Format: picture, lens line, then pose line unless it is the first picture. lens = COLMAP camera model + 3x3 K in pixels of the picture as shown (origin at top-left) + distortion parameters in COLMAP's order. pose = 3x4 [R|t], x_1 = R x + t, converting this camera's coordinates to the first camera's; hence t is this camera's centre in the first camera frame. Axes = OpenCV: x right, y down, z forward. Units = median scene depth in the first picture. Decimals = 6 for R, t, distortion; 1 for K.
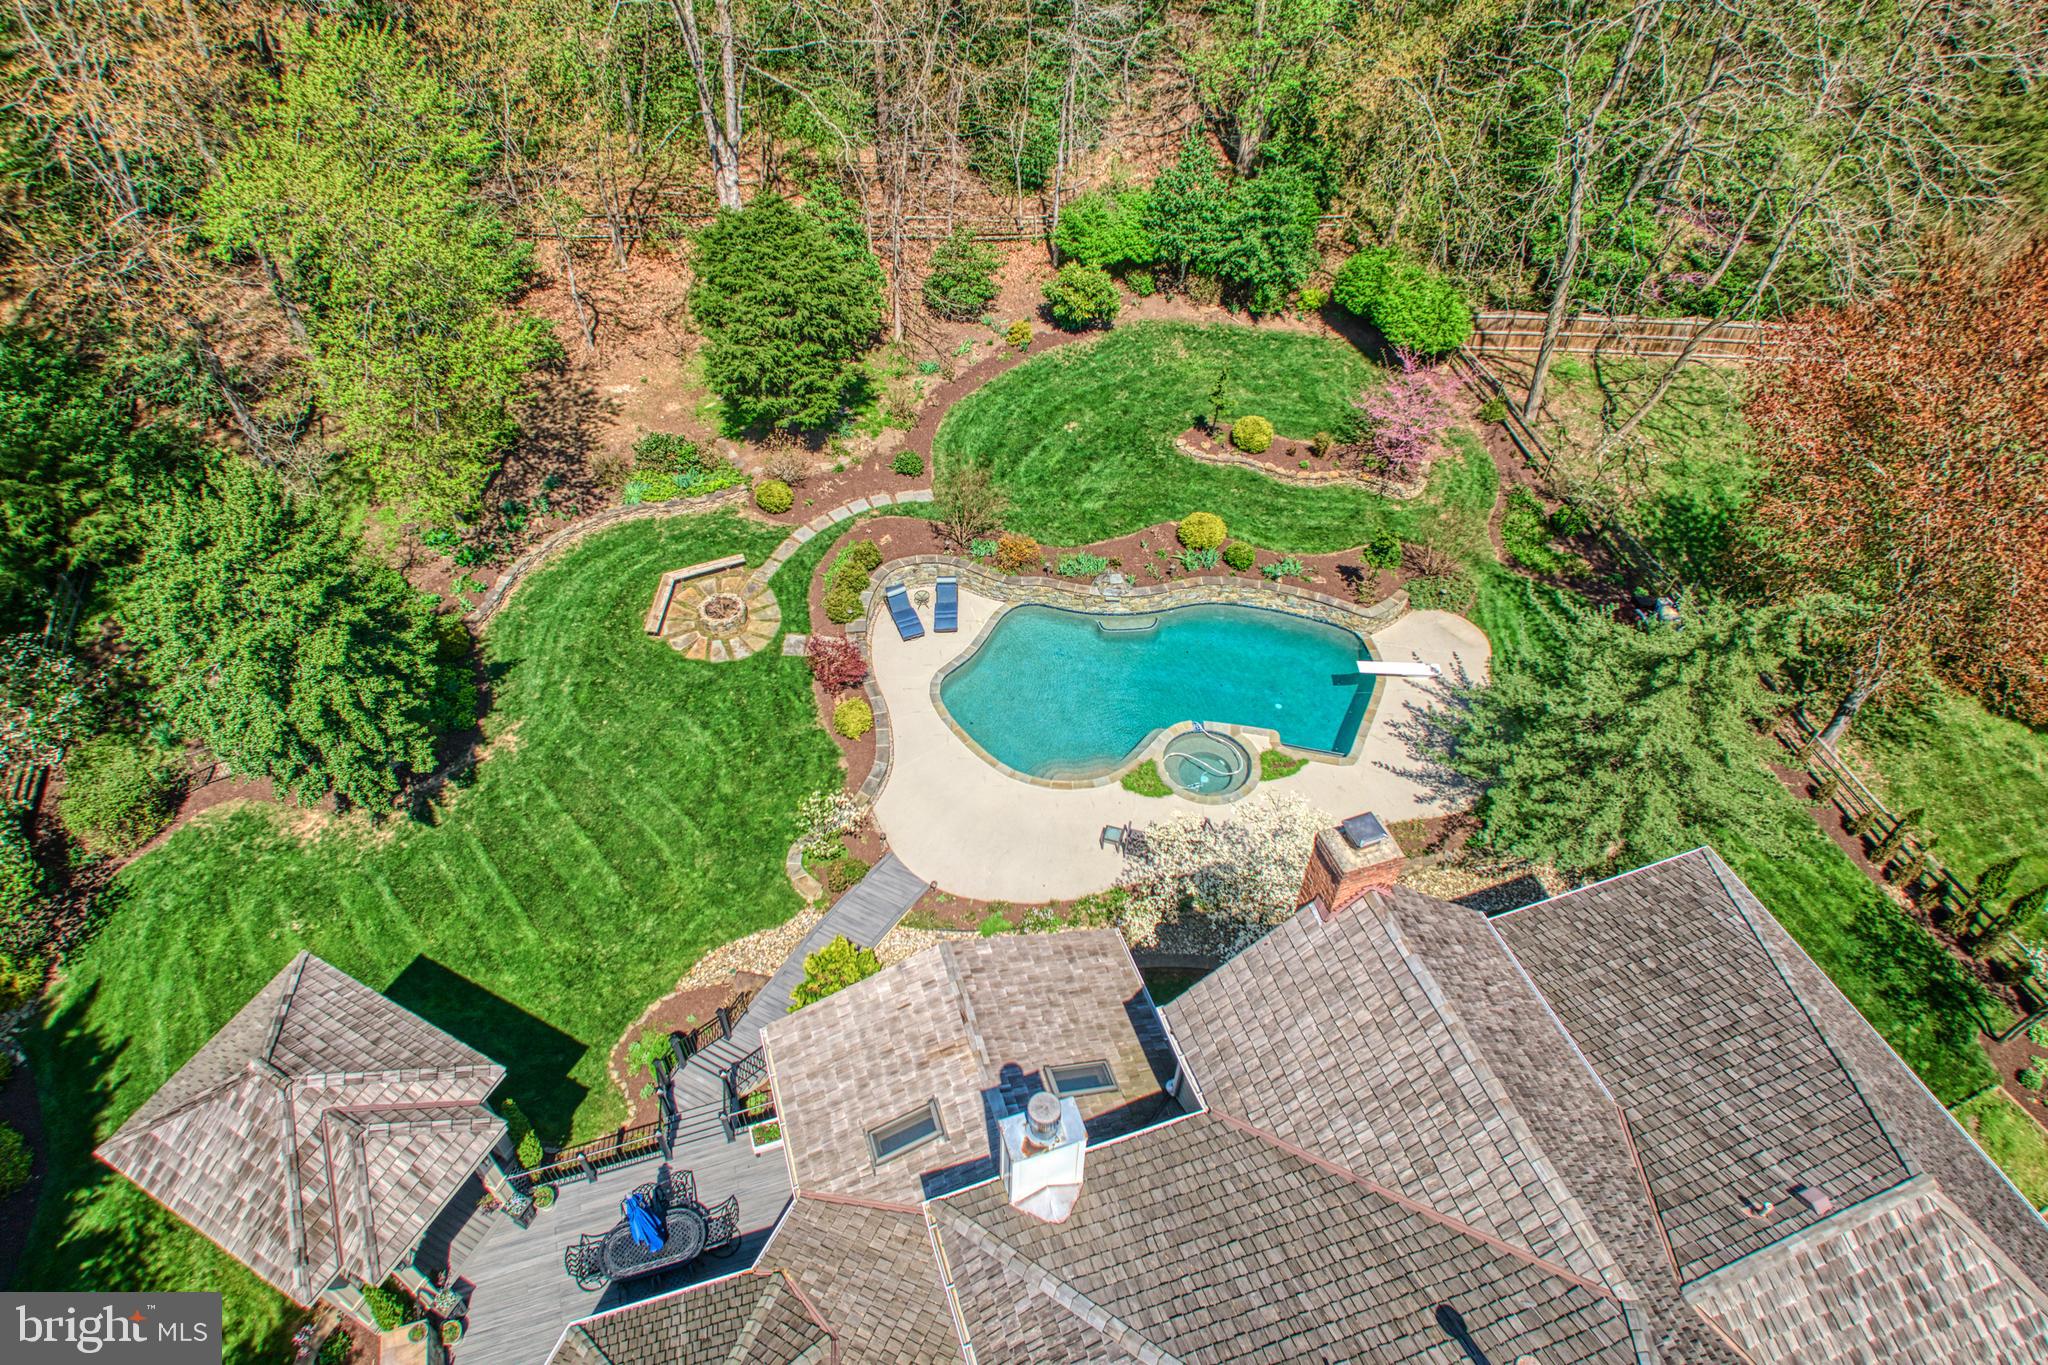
lens RADIAL K [[1194.3, 0, 1004.1], [0, 1194.3, 679.5], [0, 0, 1]] dist [-0.054195, 0.006084]
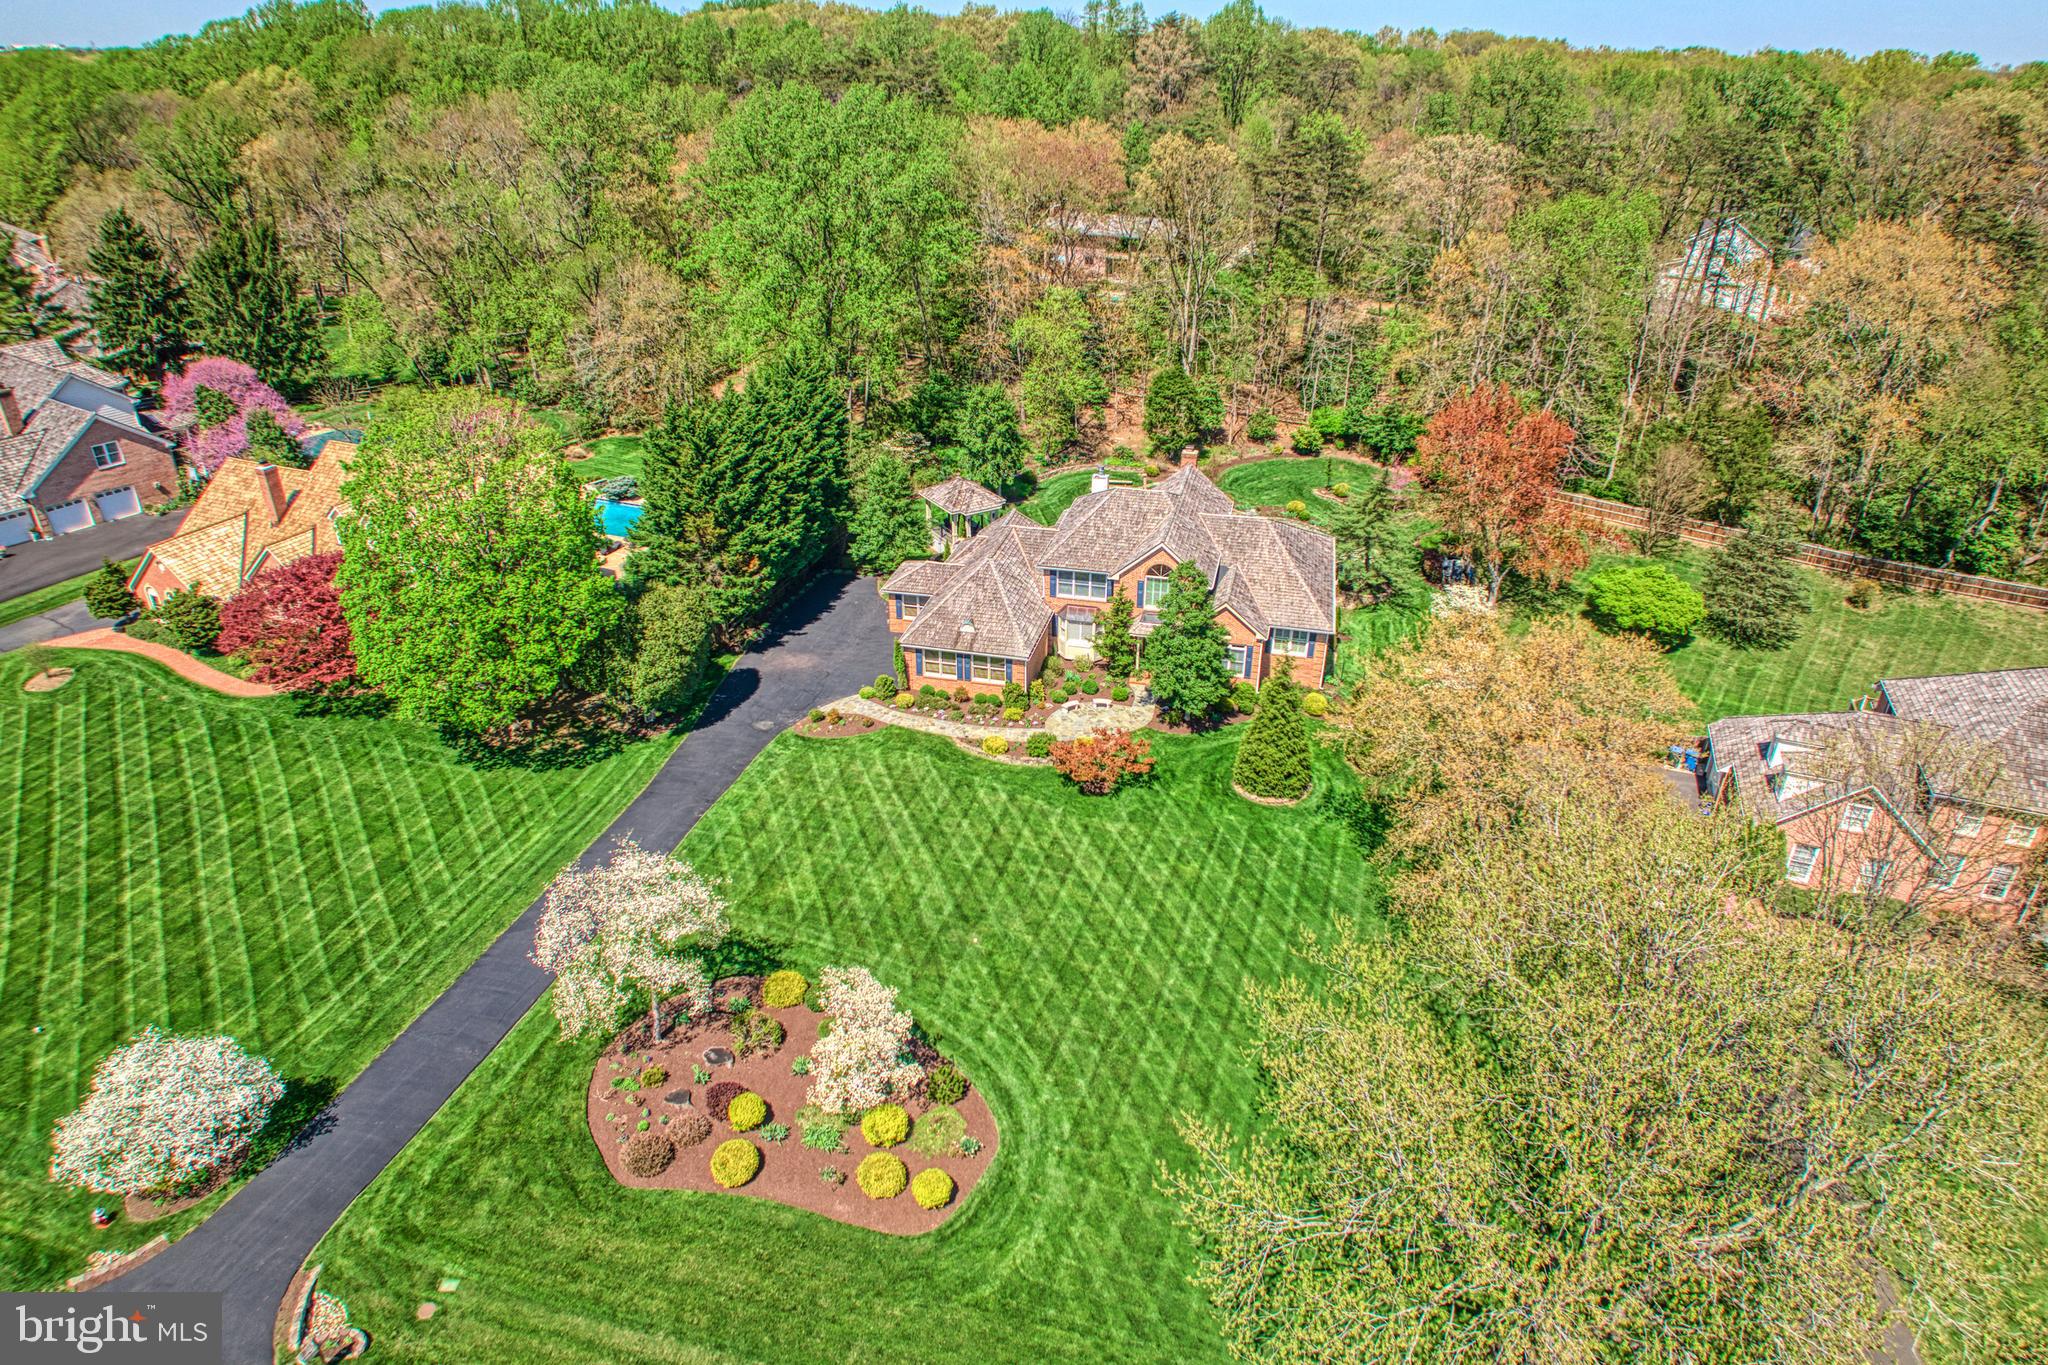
lens RADIAL K [[1194.3, 0, 1029.1], [0, 1194.3, 686.9], [0, 0, 1]] dist [-0.054195, 0.006084]
pose [[0.855800, 0.252640, -0.451419, 0.865034], [-0.370848, 0.908017, -0.194876, 0.873062], [0.360662, 0.334183, 0.870772, -1.216724]]
